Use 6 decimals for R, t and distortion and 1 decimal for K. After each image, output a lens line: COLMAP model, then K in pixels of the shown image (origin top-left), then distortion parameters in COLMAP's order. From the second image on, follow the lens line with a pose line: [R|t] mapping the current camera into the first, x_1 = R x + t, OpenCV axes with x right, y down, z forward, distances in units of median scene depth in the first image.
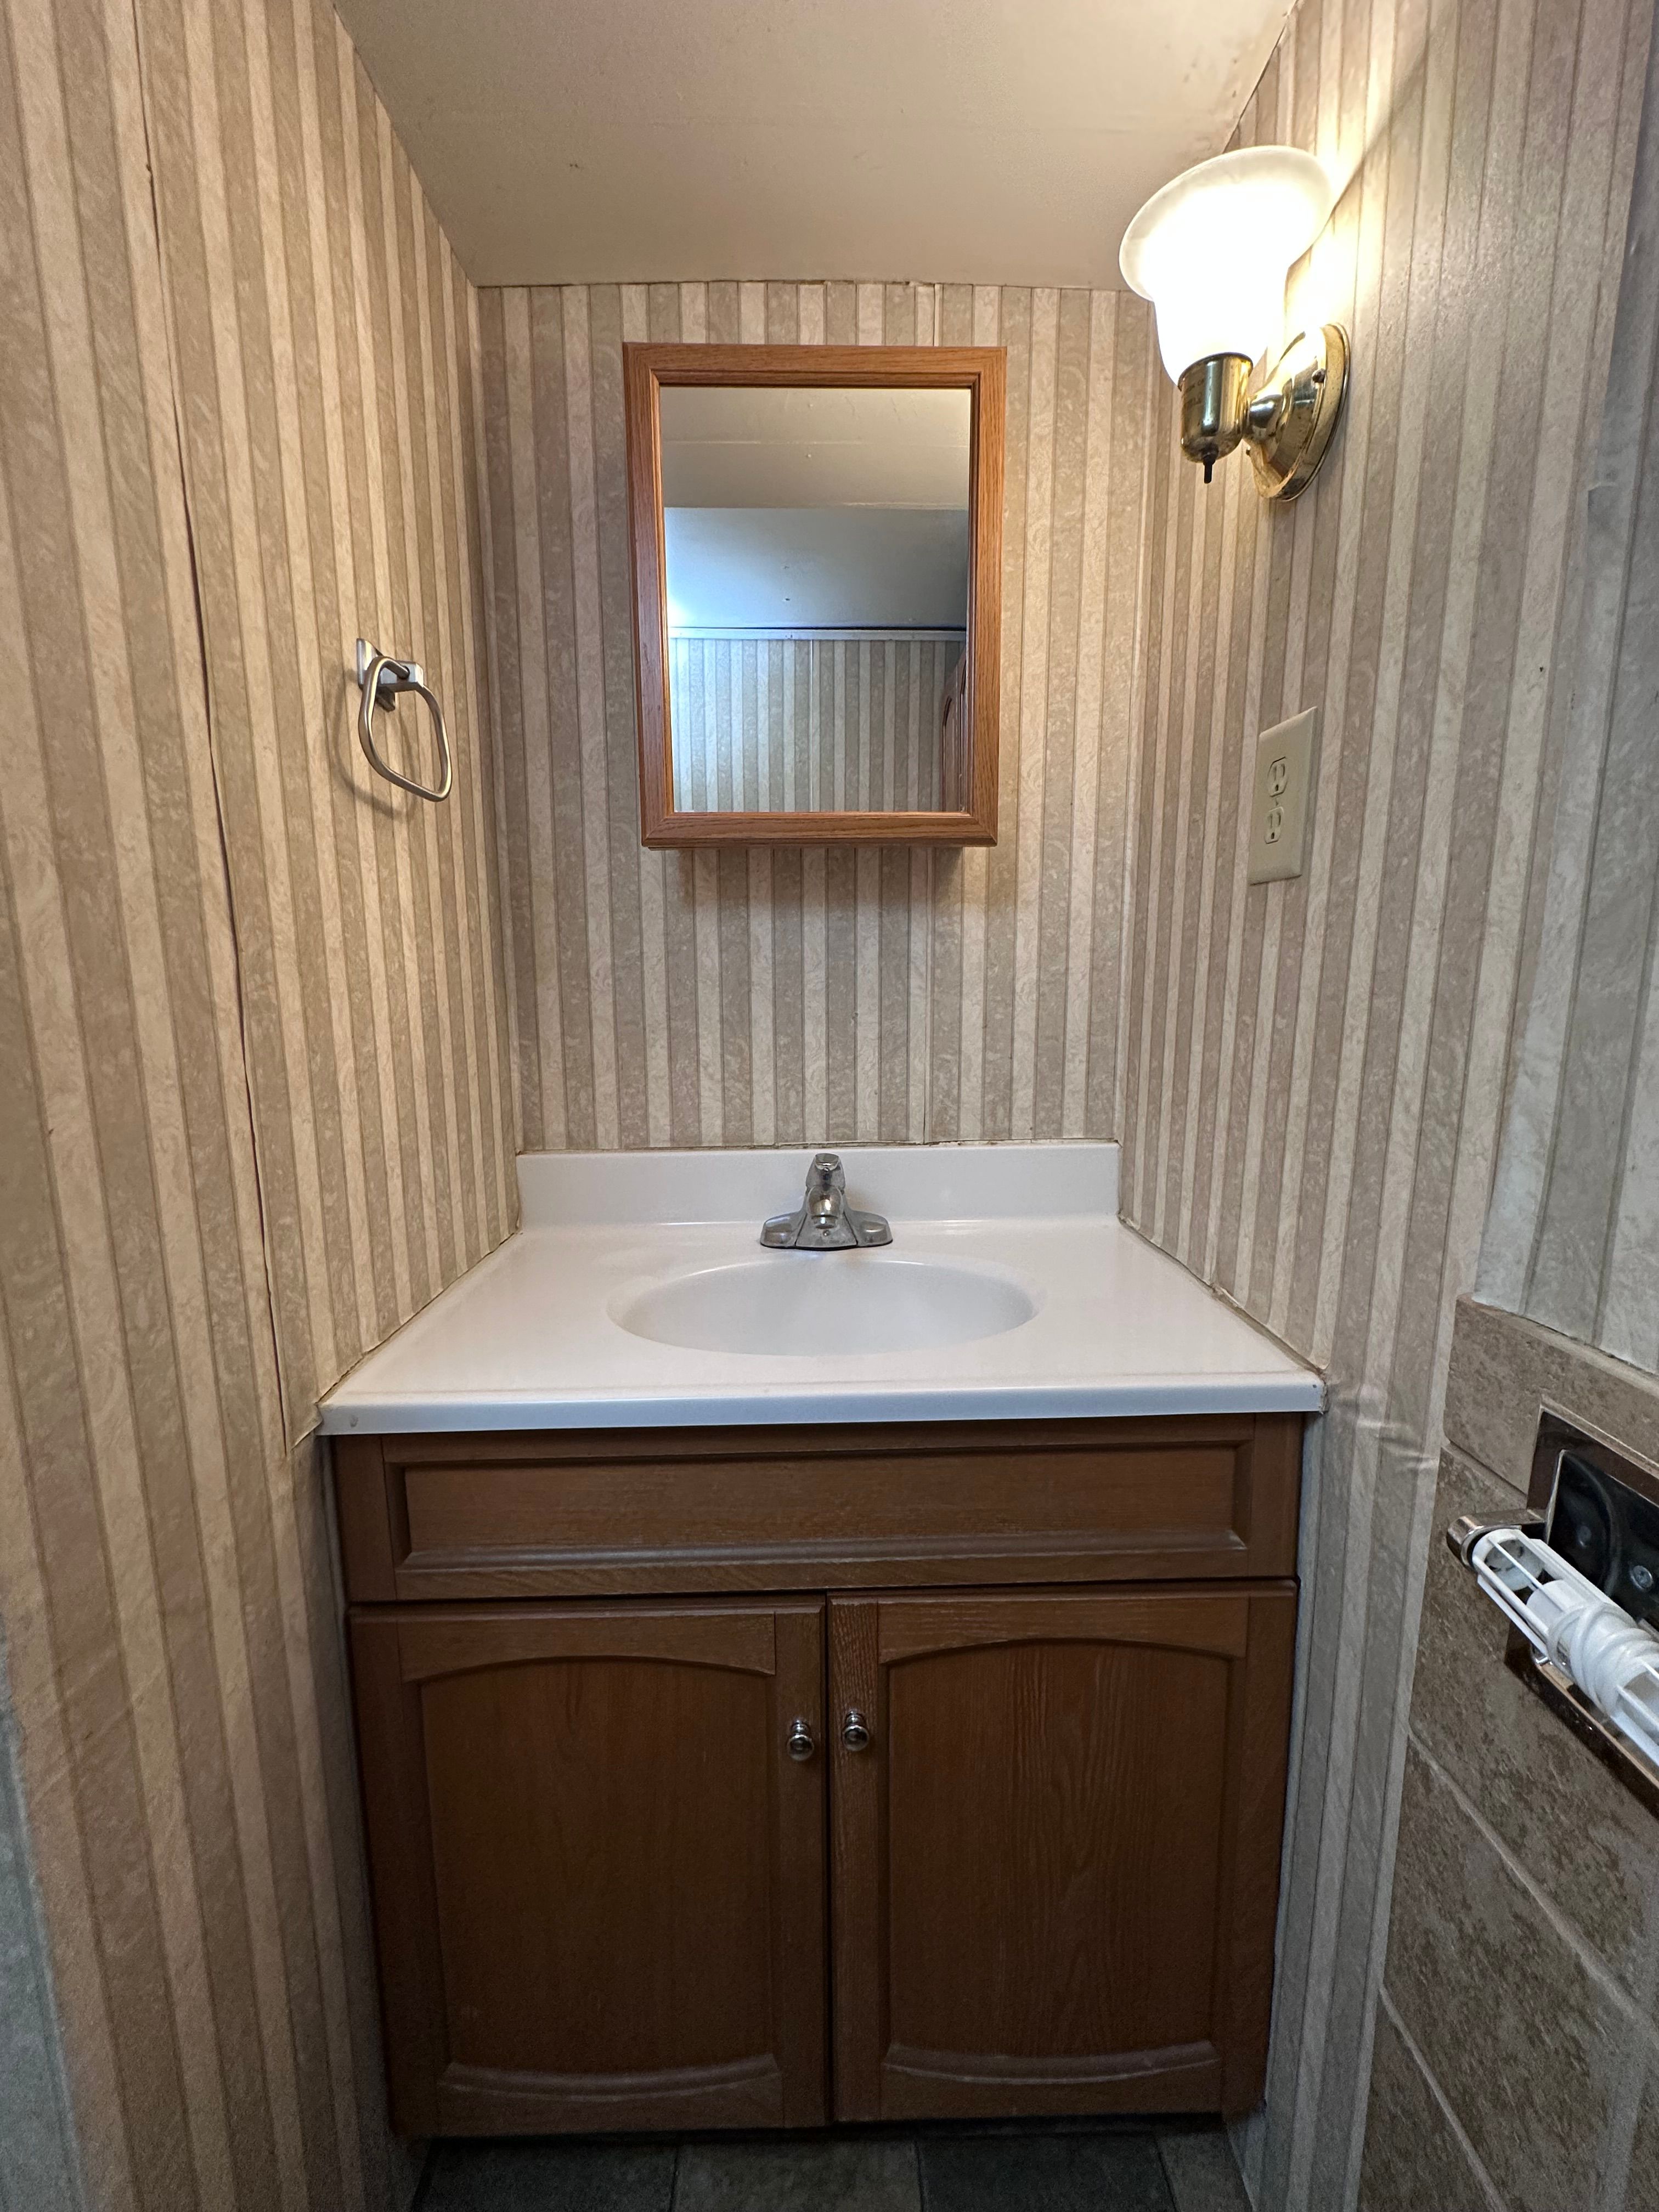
lens RADIAL K [[885.0, 0, 834.7], [0, 885.0, 1106.8], [0, 0, 1]] dist [-0.001314, 0.000846]
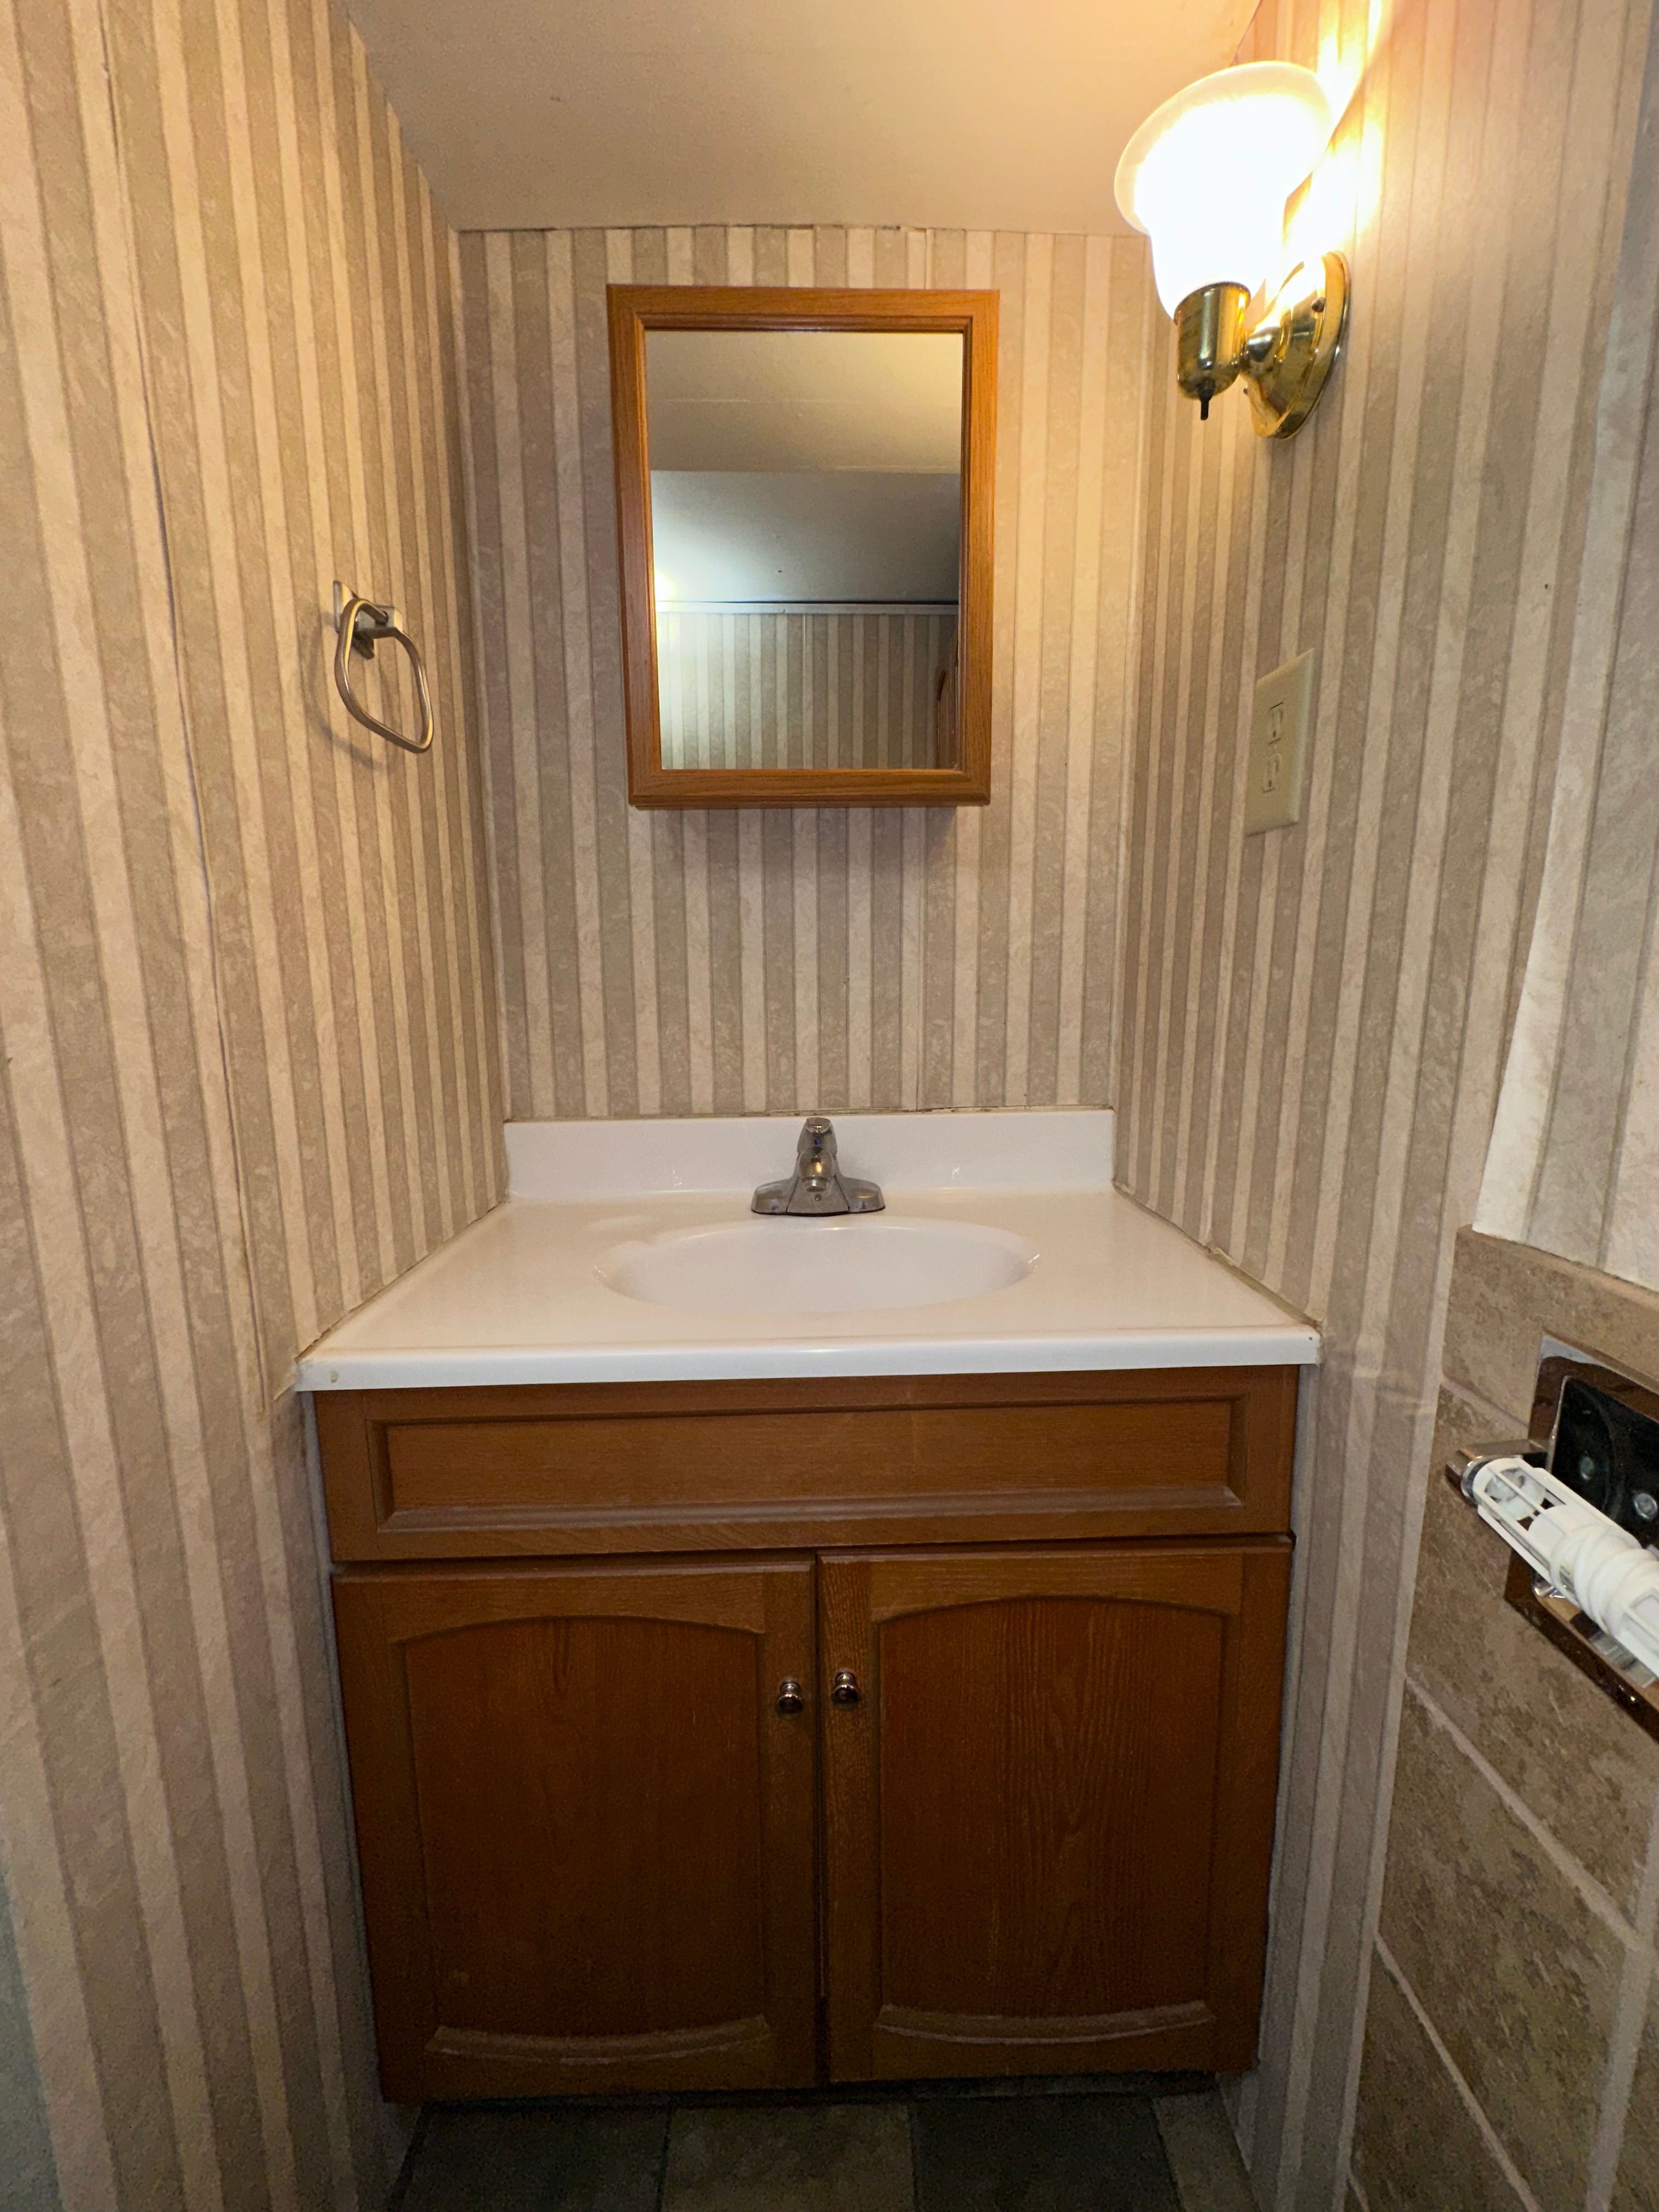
lens RADIAL K [[885.0, 0, 834.7], [0, 885.0, 1106.6], [0, 0, 1]] dist [-0.001314, 0.000846]
pose [[0.999990, -0.002053, 0.003909, 0.008463], [0.002016, 0.999953, 0.009441, 0.046947], [-0.003928, -0.009433, 0.999948, 0.018452]]
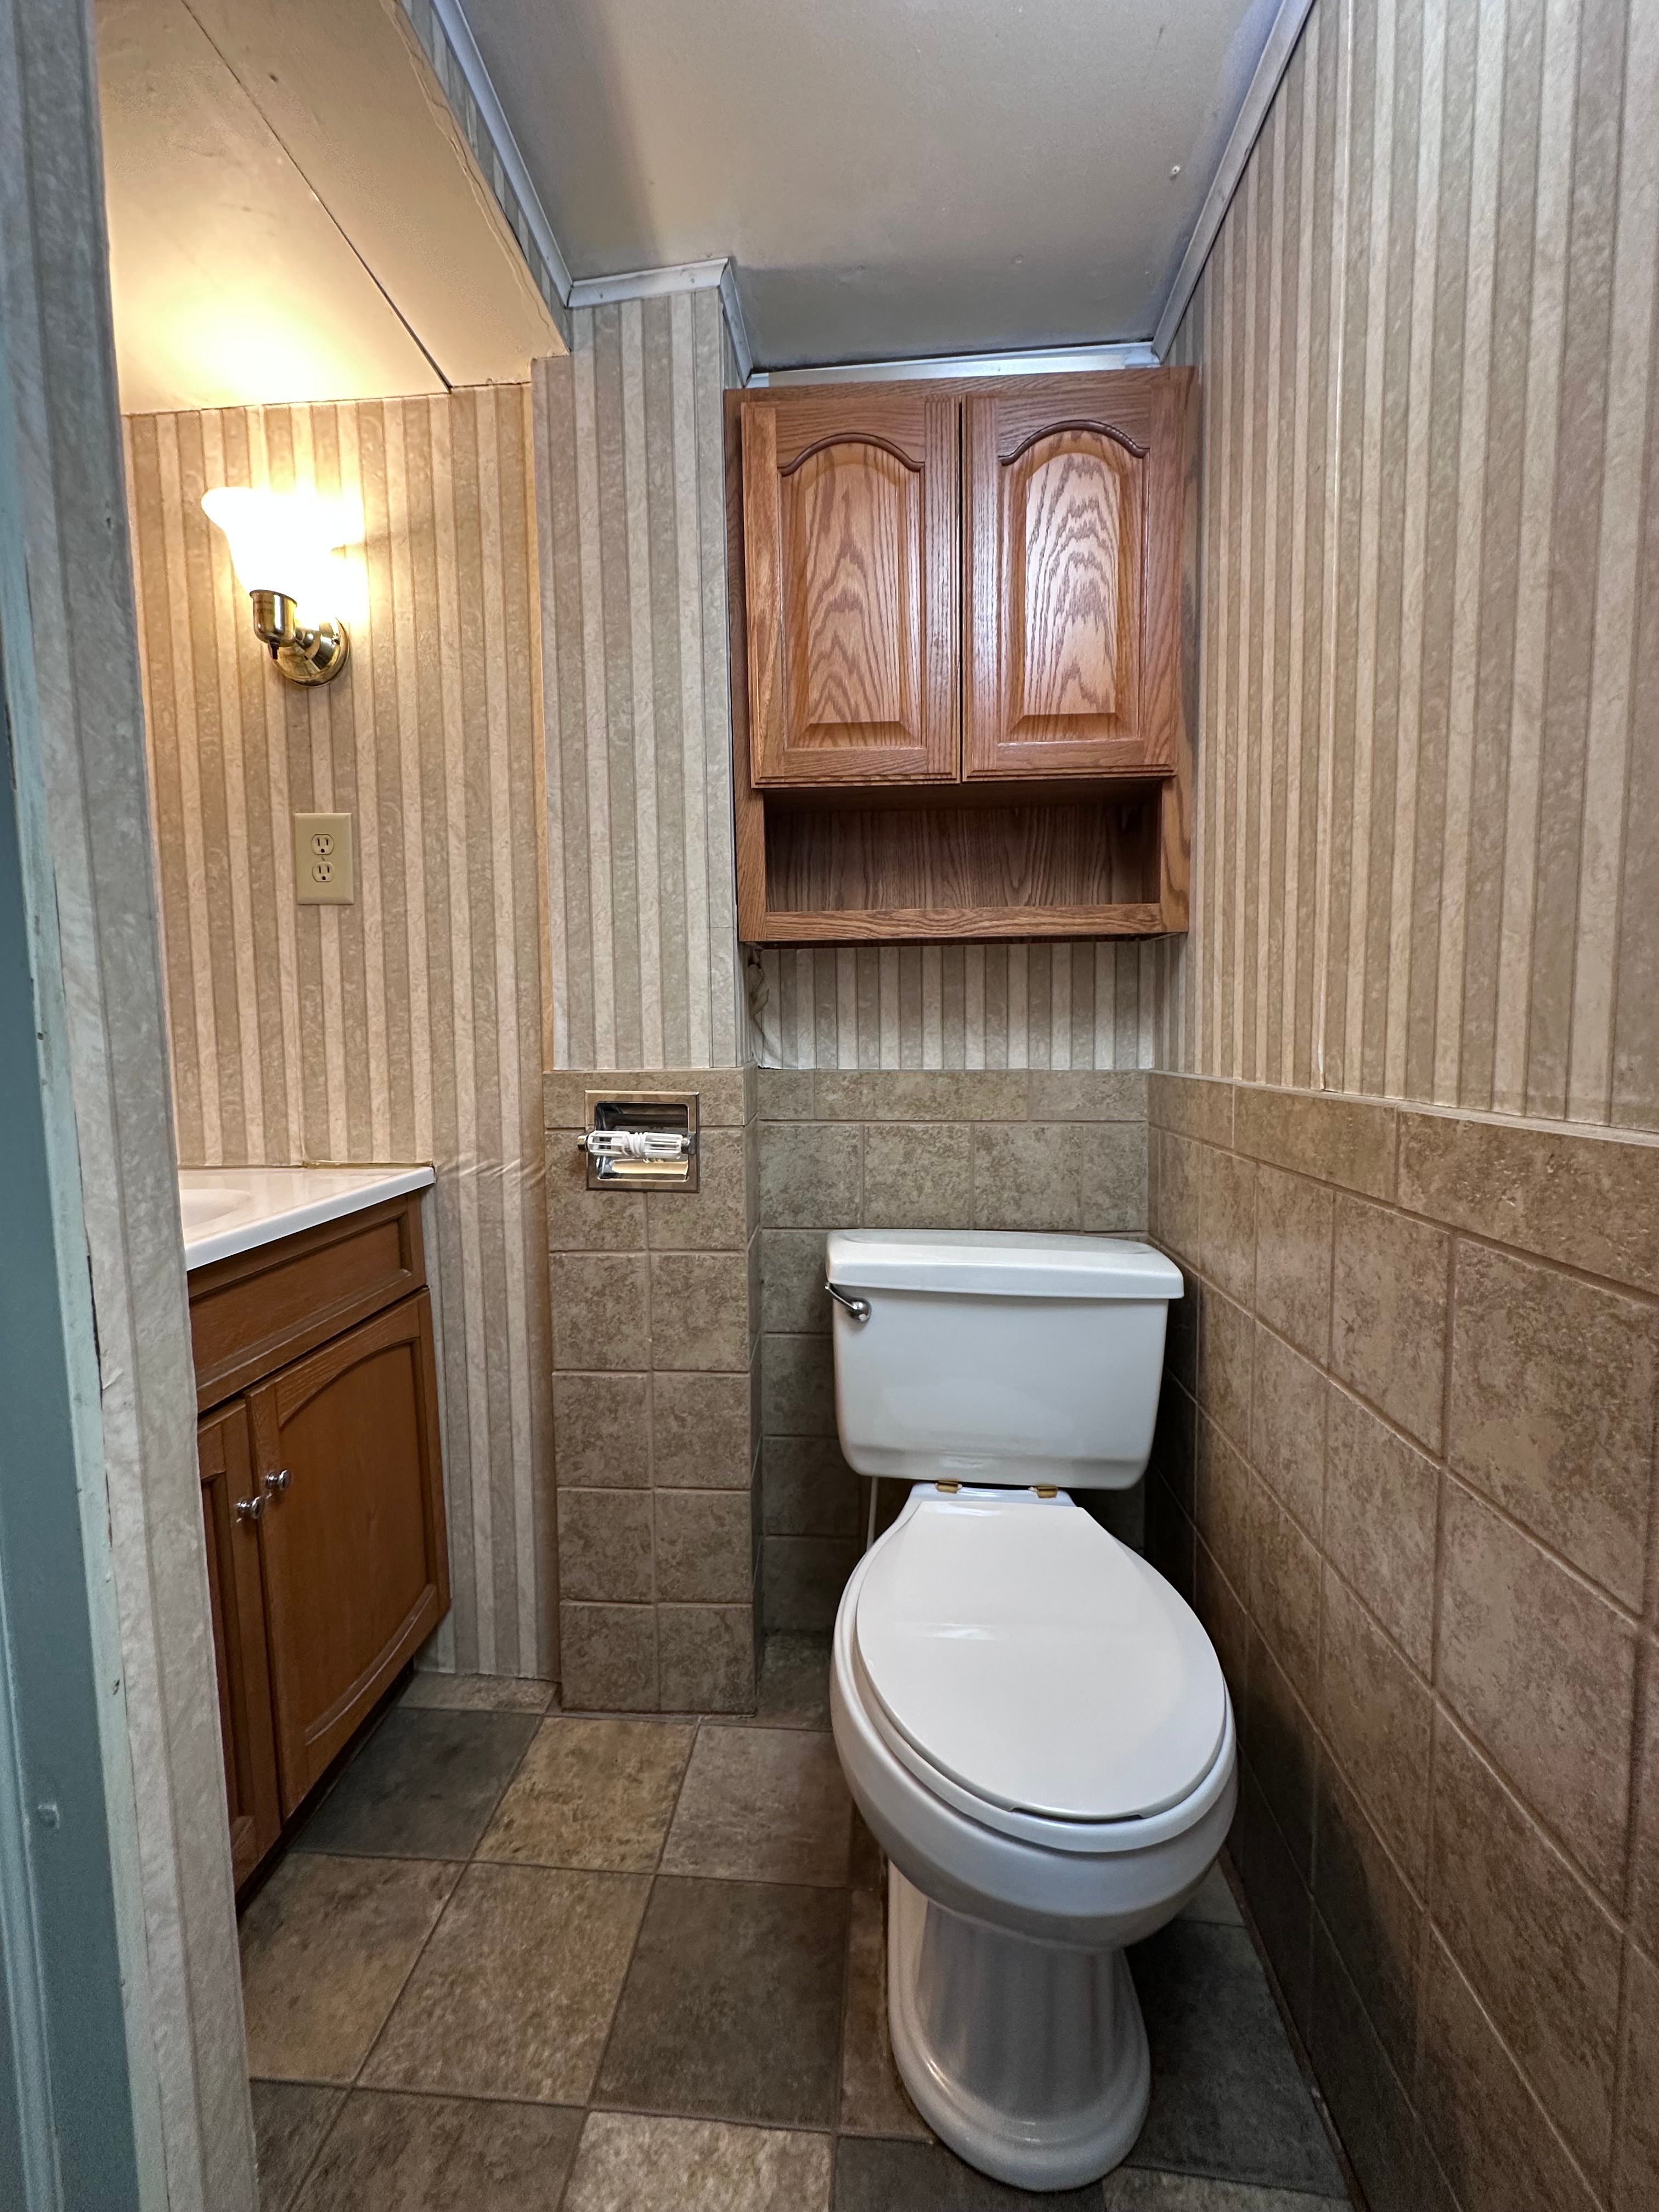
lens RADIAL K [[885.0, 0, 826.1], [0, 885.0, 1098.4], [0, 0, 1]] dist [-0.001314, 0.000846]
pose [[0.090195, -0.077515, 0.992903, -1.274756], [0.156150, 0.985737, 0.062771, 0.174173], [-0.983607, 0.149380, 0.101012, -0.066536]]
